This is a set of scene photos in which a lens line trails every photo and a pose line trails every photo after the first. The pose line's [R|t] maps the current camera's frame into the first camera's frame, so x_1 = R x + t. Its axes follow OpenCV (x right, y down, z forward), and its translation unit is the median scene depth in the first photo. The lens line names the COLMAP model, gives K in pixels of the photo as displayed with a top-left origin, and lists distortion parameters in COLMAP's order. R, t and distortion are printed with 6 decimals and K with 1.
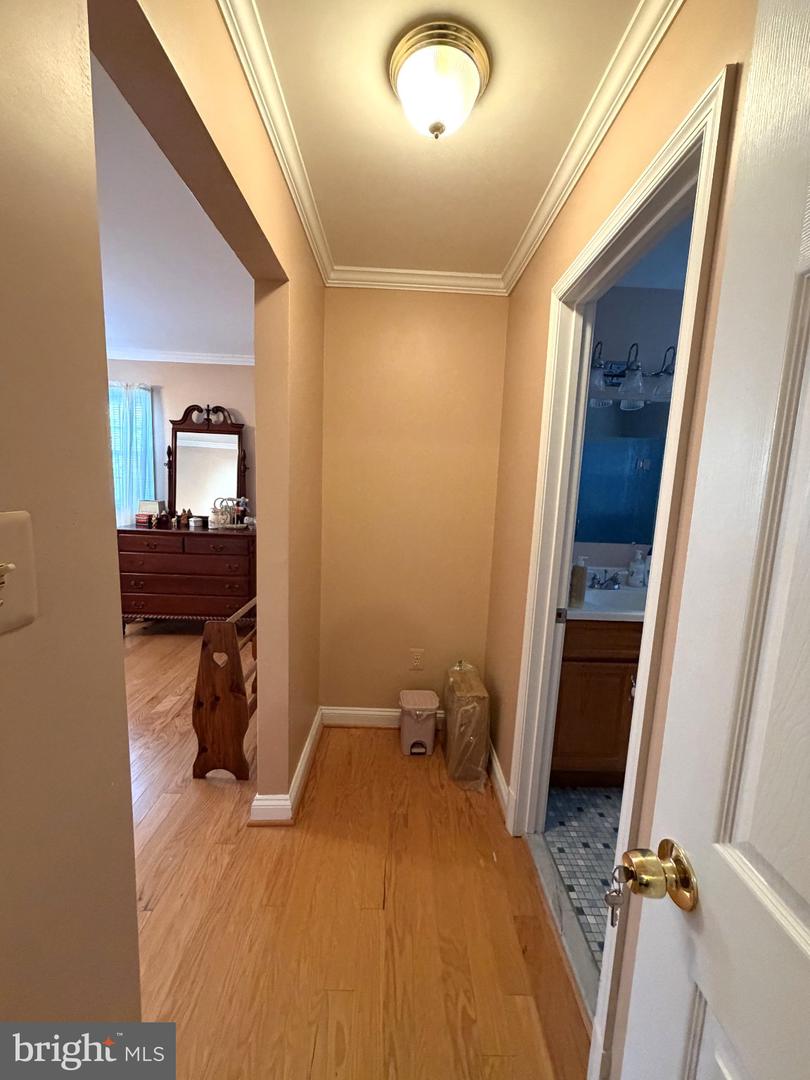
lens RADIAL K [[429.0, 0, 408.0], [0, 429.0, 536.2], [0, 0, 1]] dist [-0.000016, 0.000087]
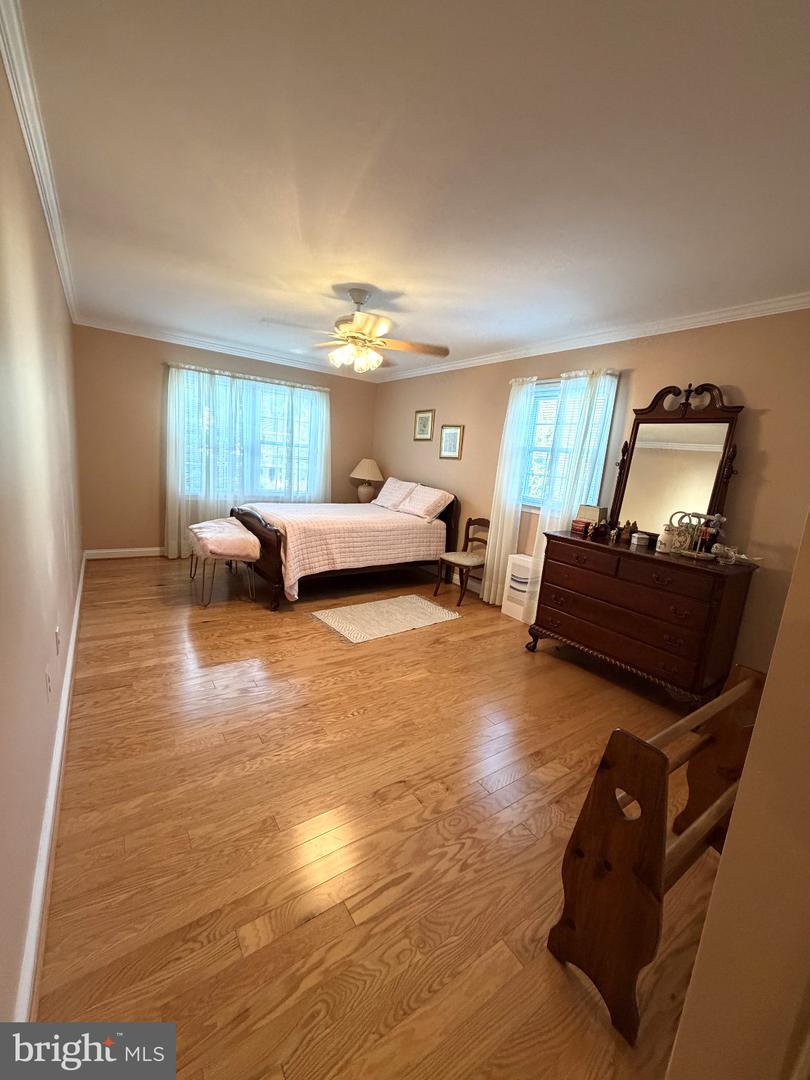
lens RADIAL K [[429.0, 0, 404.0], [0, 429.0, 536.1], [0, 0, 1]] dist [-0.000016, 0.000087]
pose [[0.556184, 0.152877, -0.816877, -0.103305], [-0.168113, 0.983310, 0.069562, -0.021498], [0.813878, 0.098638, 0.572602, 0.215969]]
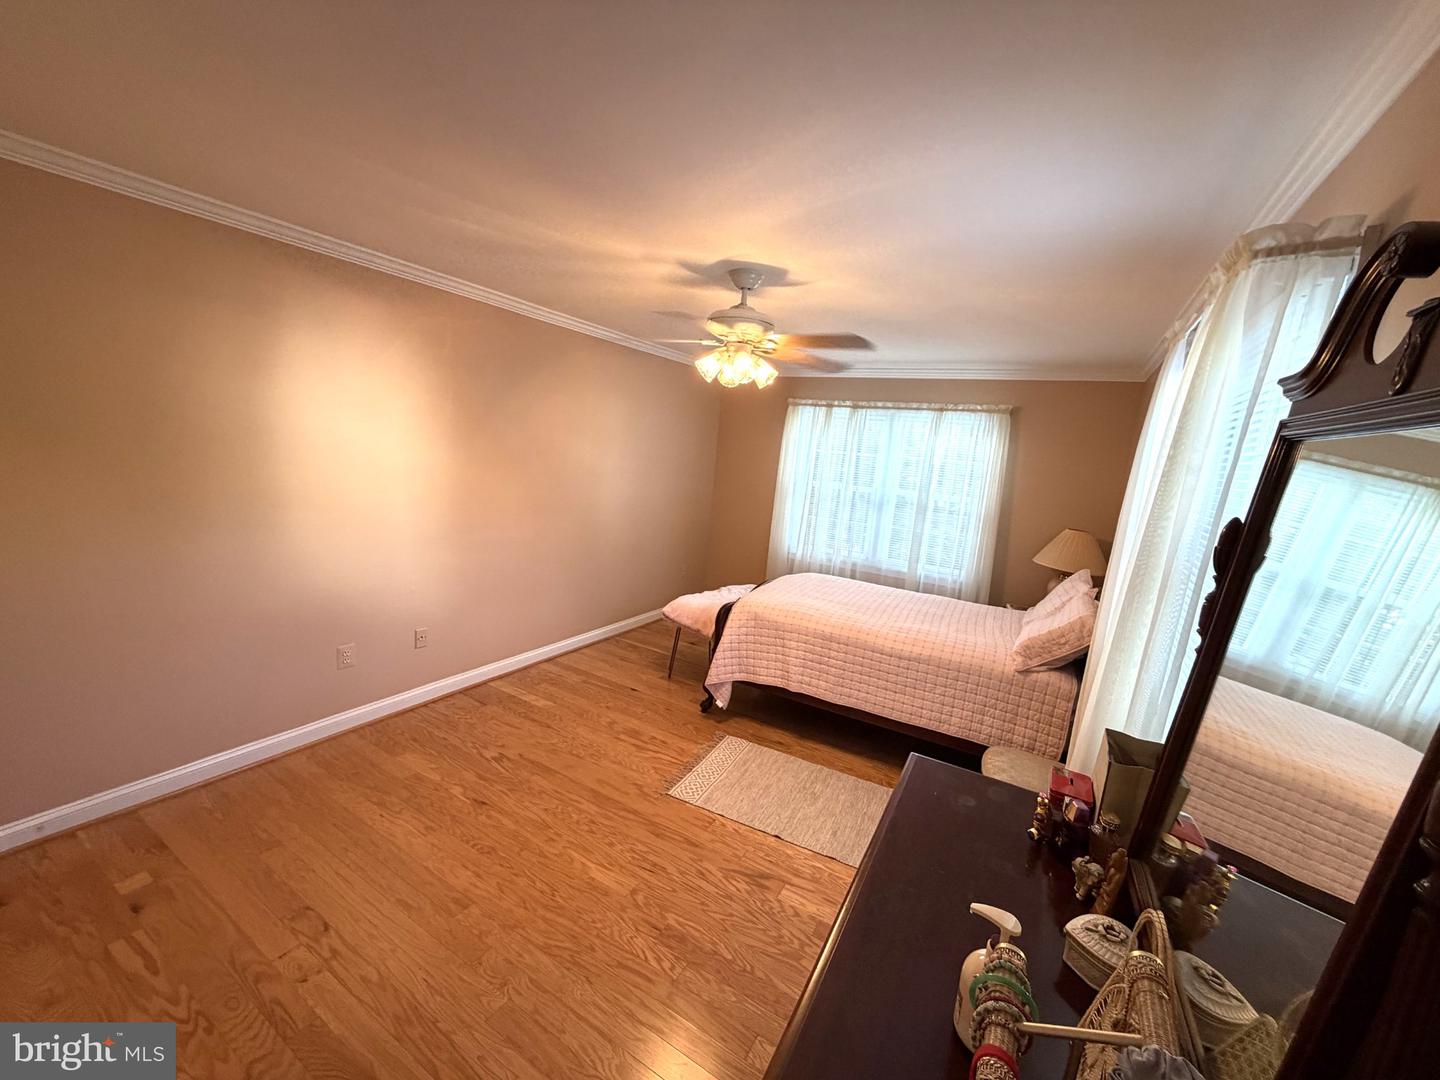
lens RADIAL K [[572.0, 0, 712.8], [0, 572.0, 541.7], [0, 0, 1]] dist [-0.000016, 0.000087]
pose [[-0.517031, 0.049004, -0.854563, -0.228557], [-0.223455, 0.956013, 0.190018, -0.199468], [0.826285, 0.289202, -0.483338, 0.940882]]
